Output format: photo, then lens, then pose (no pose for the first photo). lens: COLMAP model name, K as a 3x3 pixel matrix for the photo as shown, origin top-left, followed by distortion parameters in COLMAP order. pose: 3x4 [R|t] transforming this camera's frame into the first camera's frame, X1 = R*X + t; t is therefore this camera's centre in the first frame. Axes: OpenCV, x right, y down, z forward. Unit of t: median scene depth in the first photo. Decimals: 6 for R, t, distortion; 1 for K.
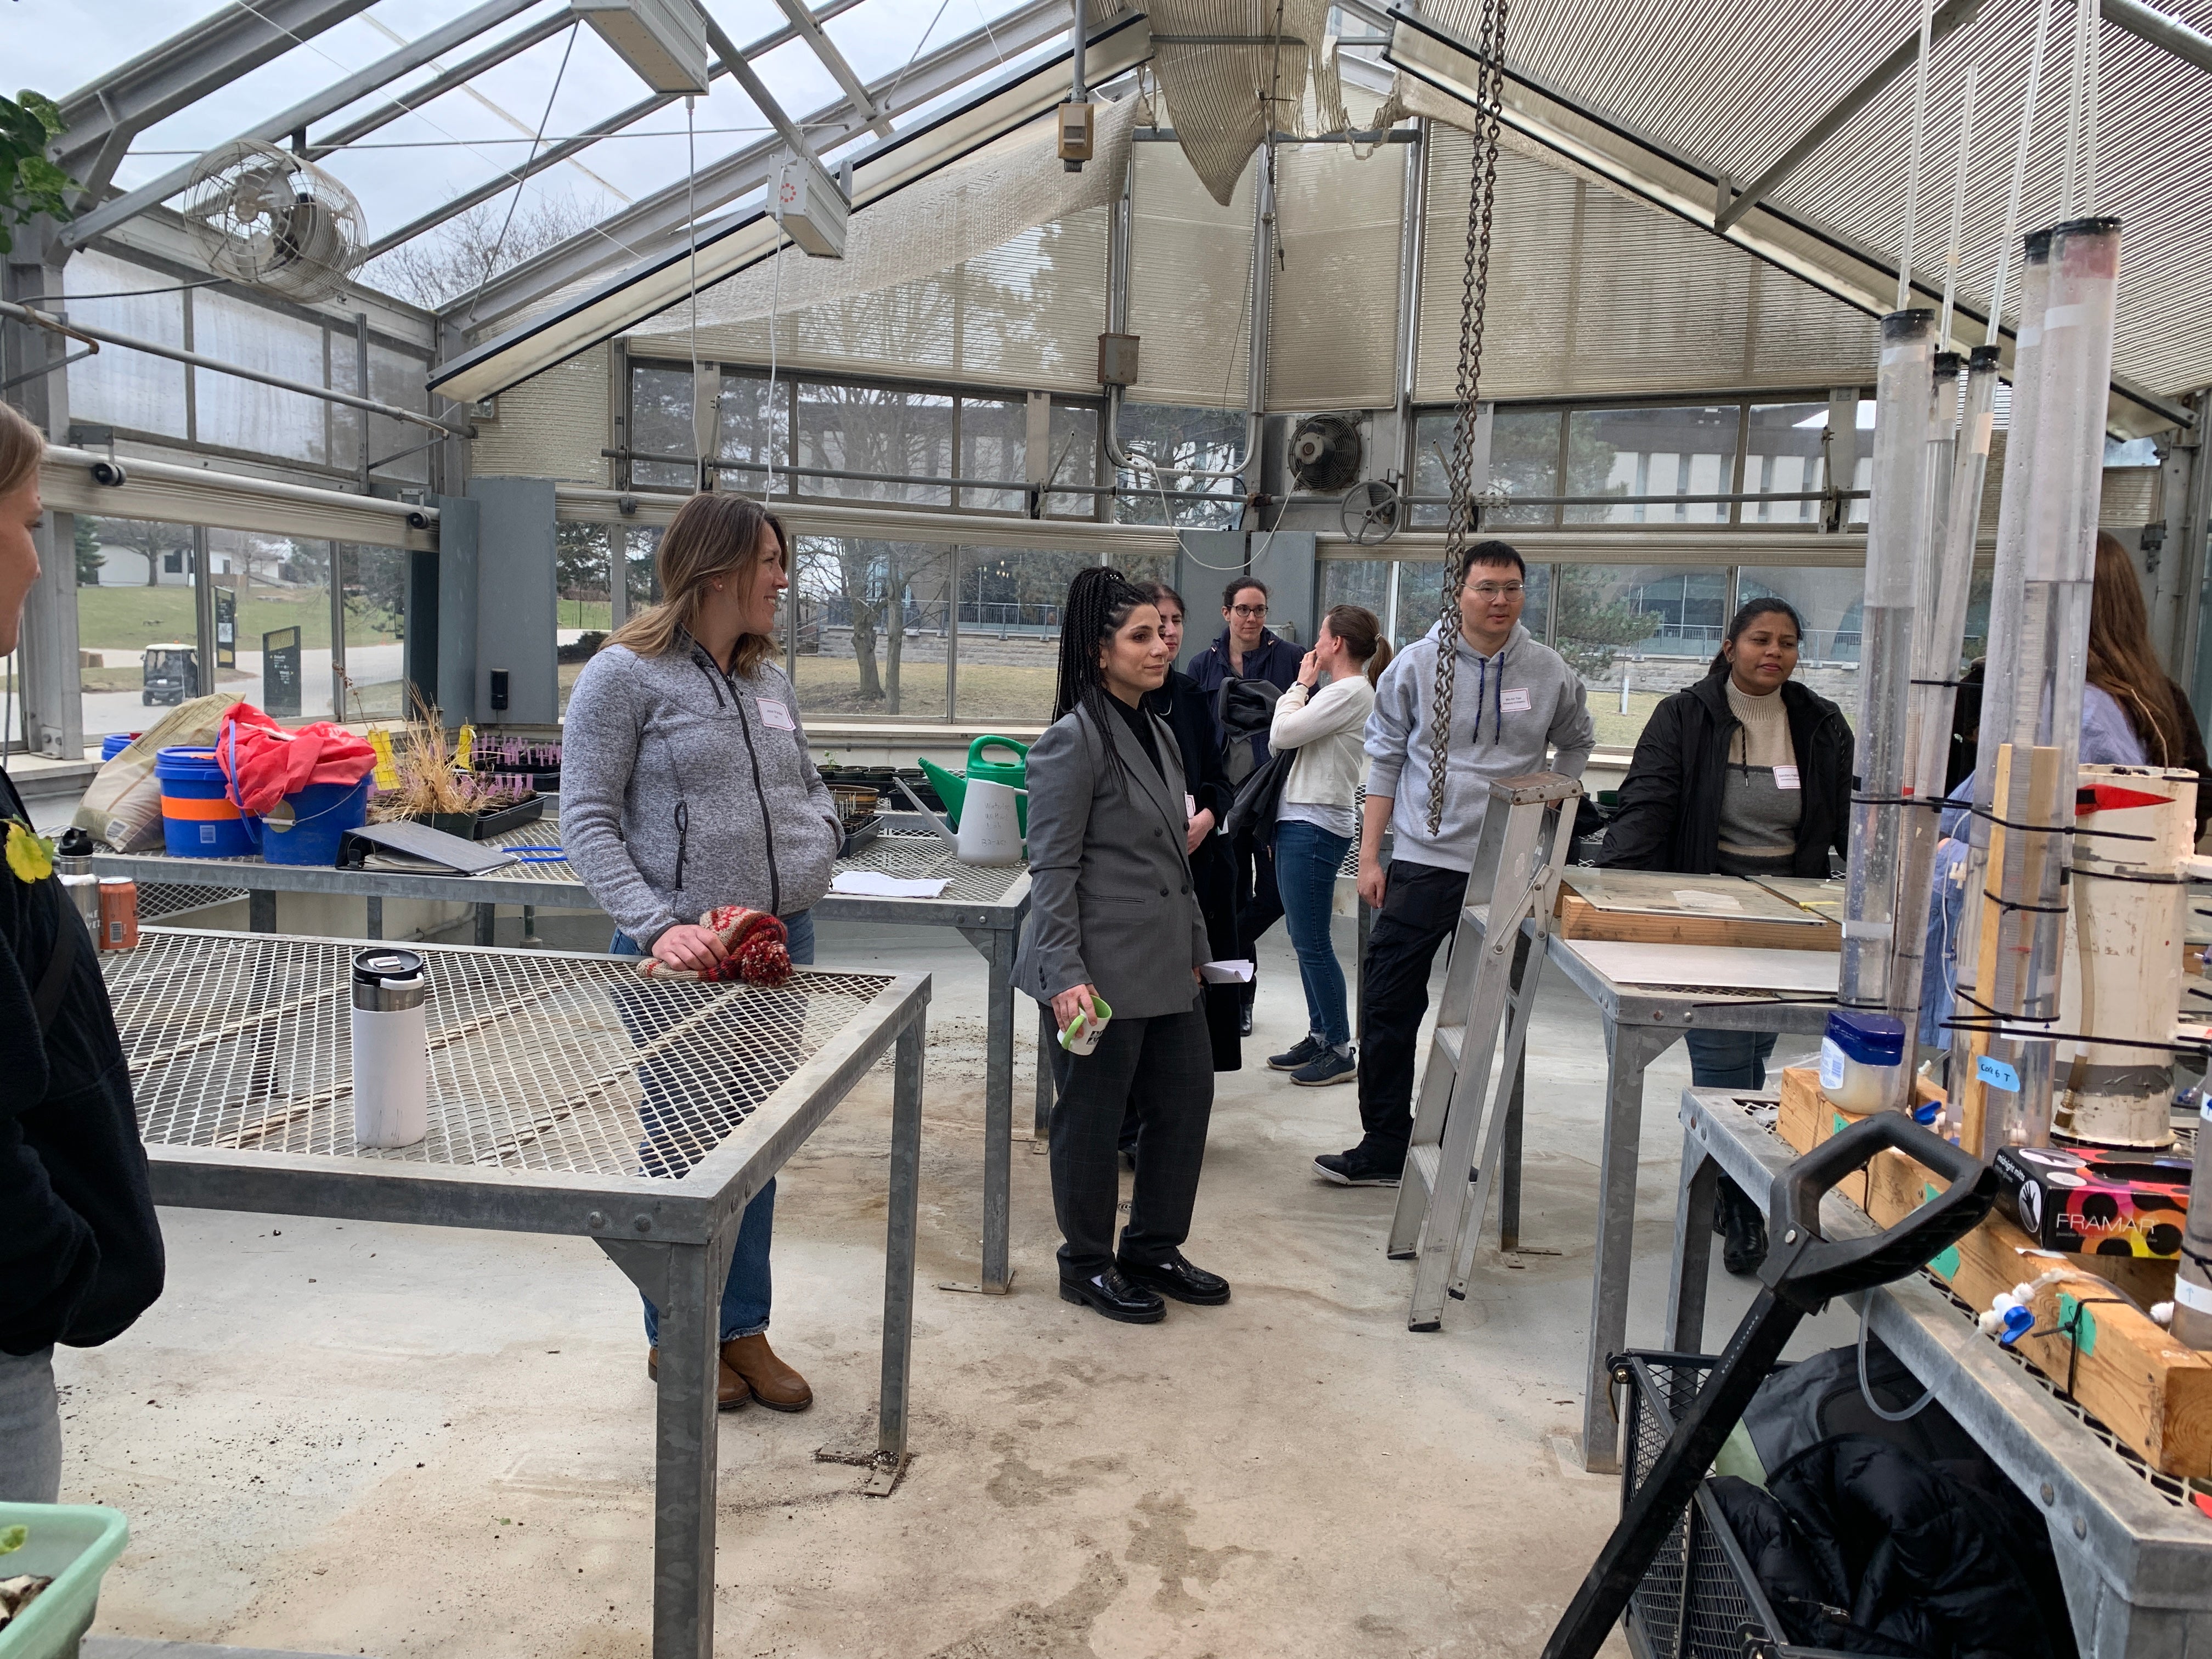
lens RADIAL K [[1695.2, 0, 1073.3], [0, 1695.2, 829.5], [0, 0, 1]] dist [0.009965, -0.001886]
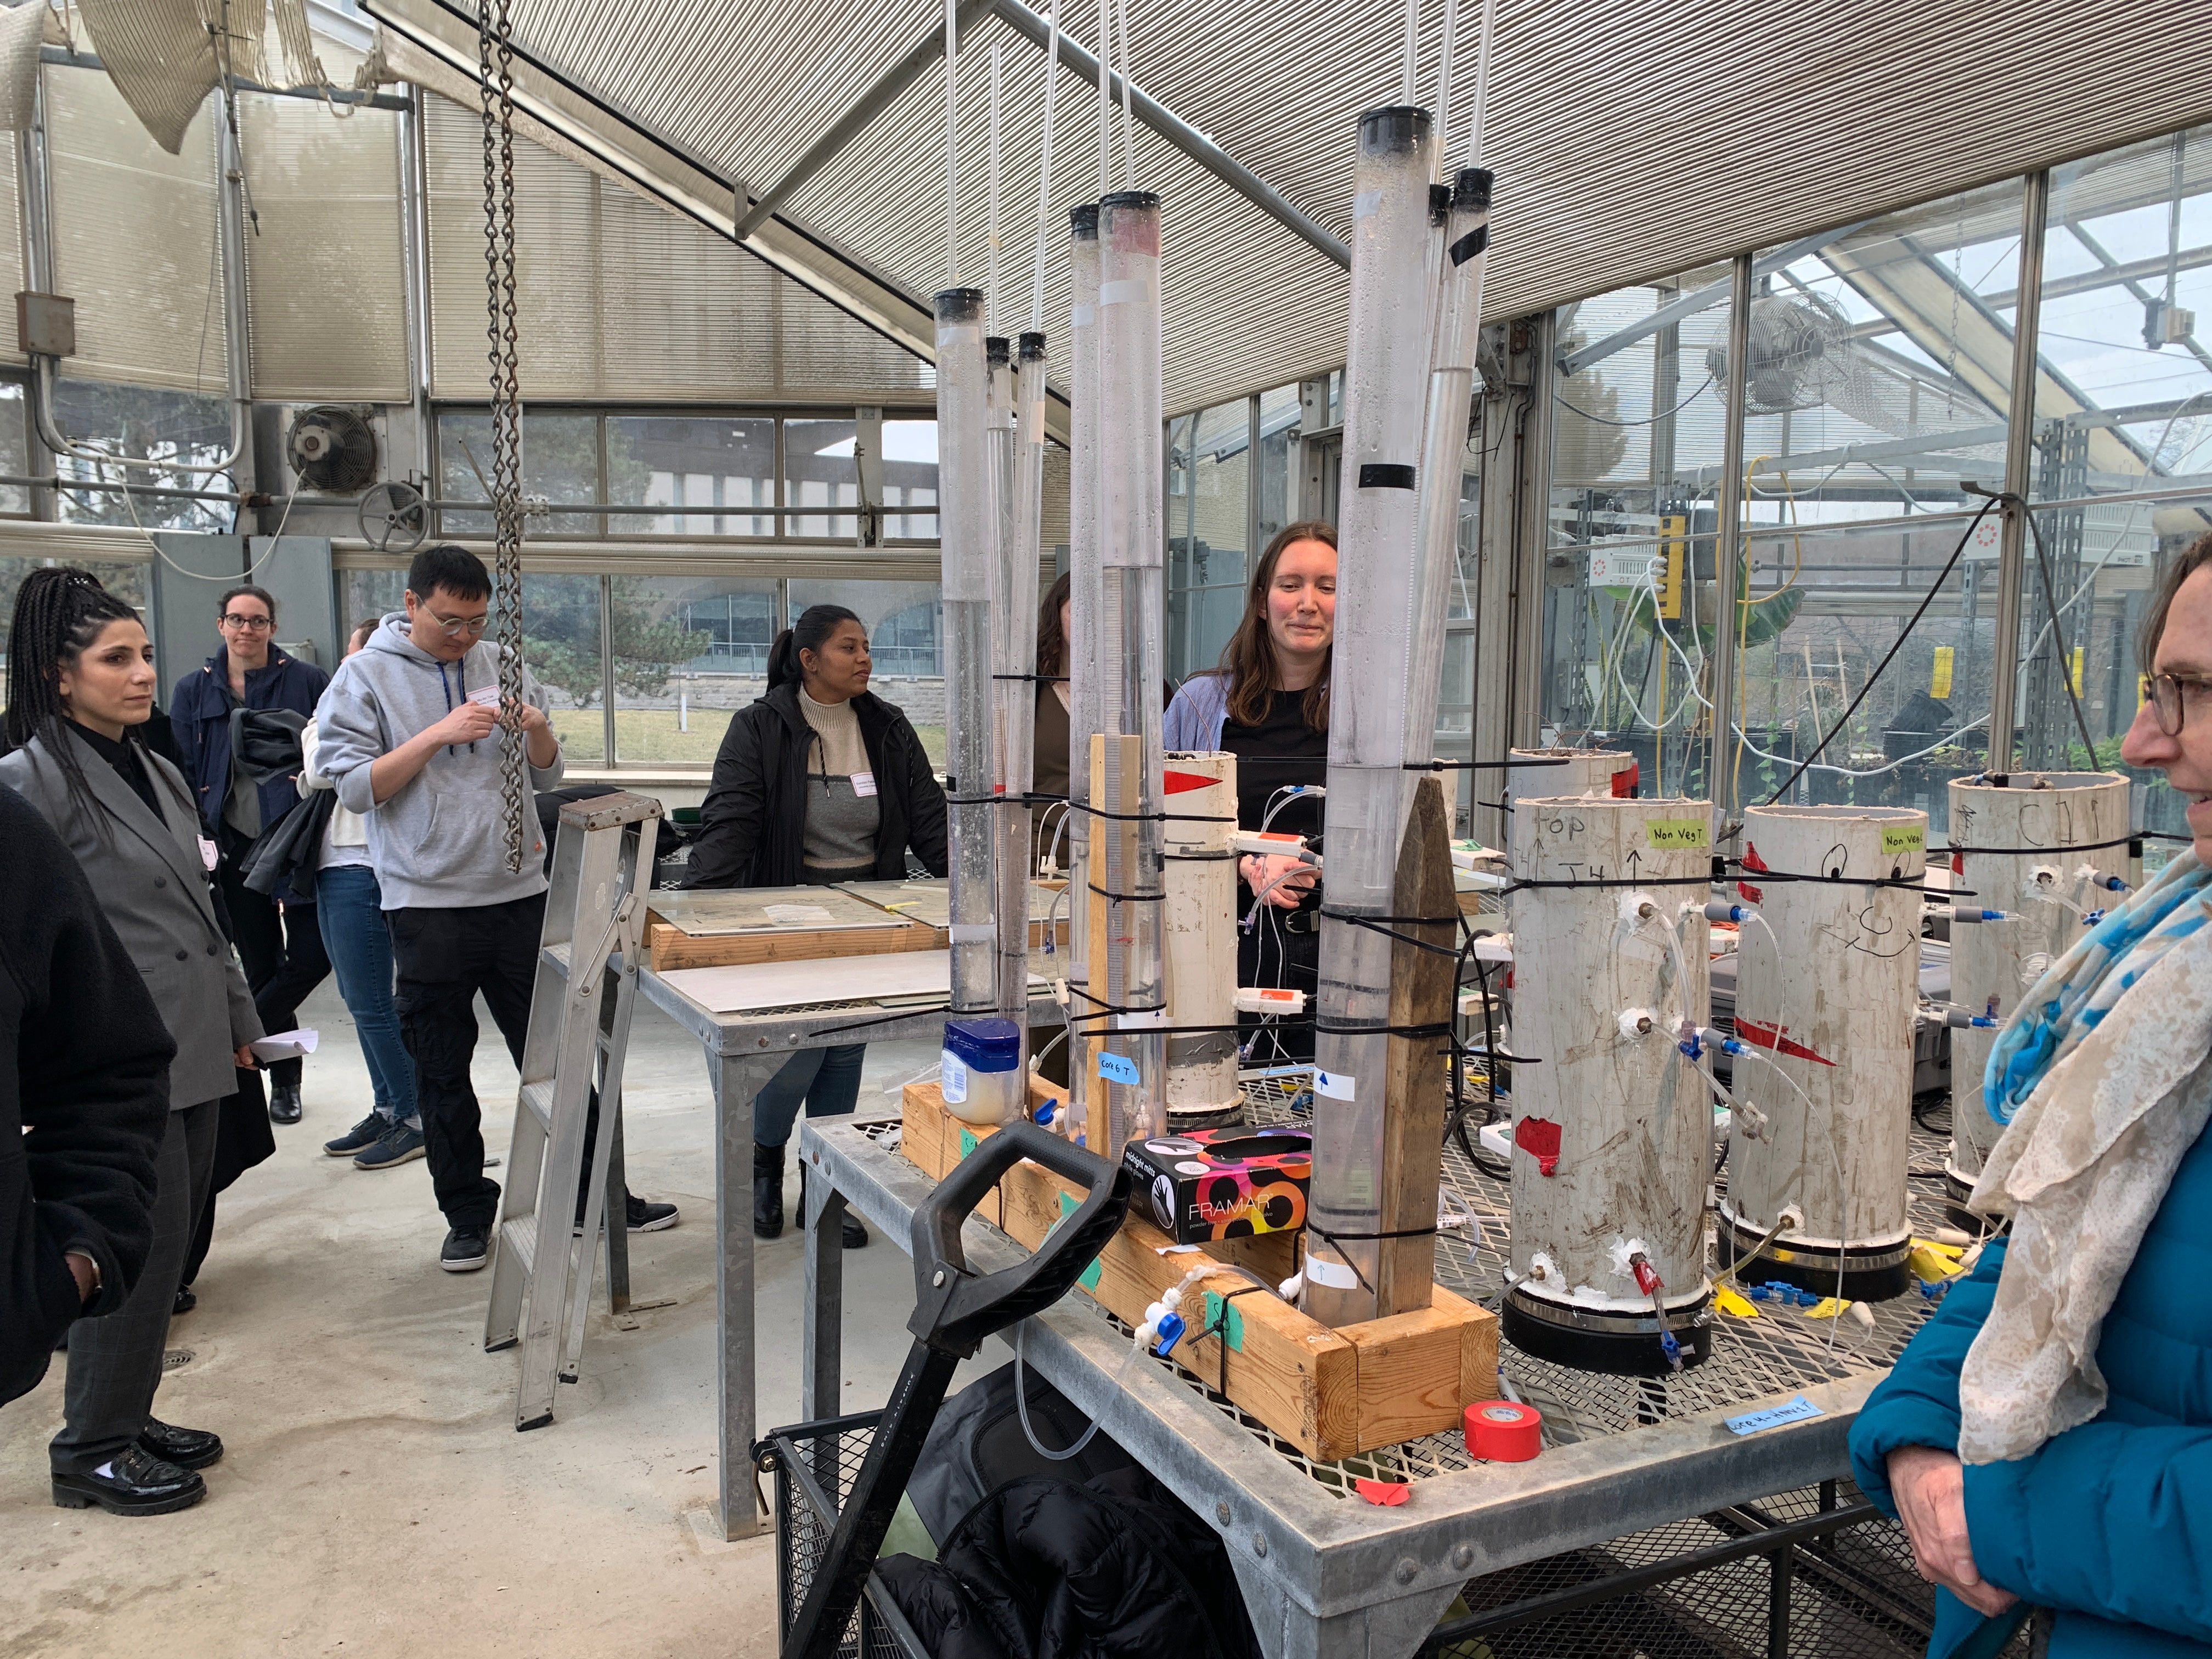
lens RADIAL K [[1711.5, 0, 1082.2], [0, 1711.5, 835.0], [0, 0, 1]] dist [0.056844, -0.046941]
pose [[0.856211, -0.078214, 0.510672, 0.016805], [0.083196, 0.996447, 0.013125, -0.002587], [-0.509884, 0.031248, 0.859675, 0.079592]]
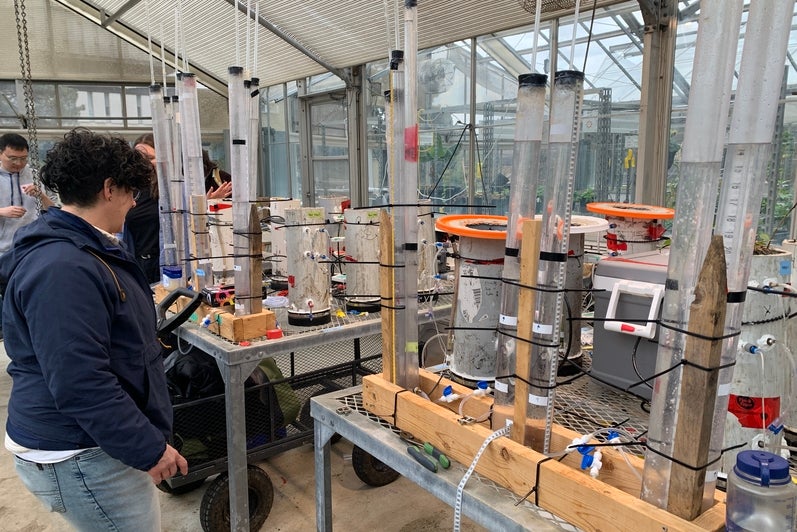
lens RADIAL K [[610.6, 0, 395.6], [0, 610.6, 264.3], [0, 0, 1]] dist [0.042475, -0.056988]
pose [[0.721811, -0.150813, 0.675458, -0.071848], [0.115557, 0.988531, 0.097228, 0.015016], [-0.682375, 0.007874, 0.730960, -0.235986]]
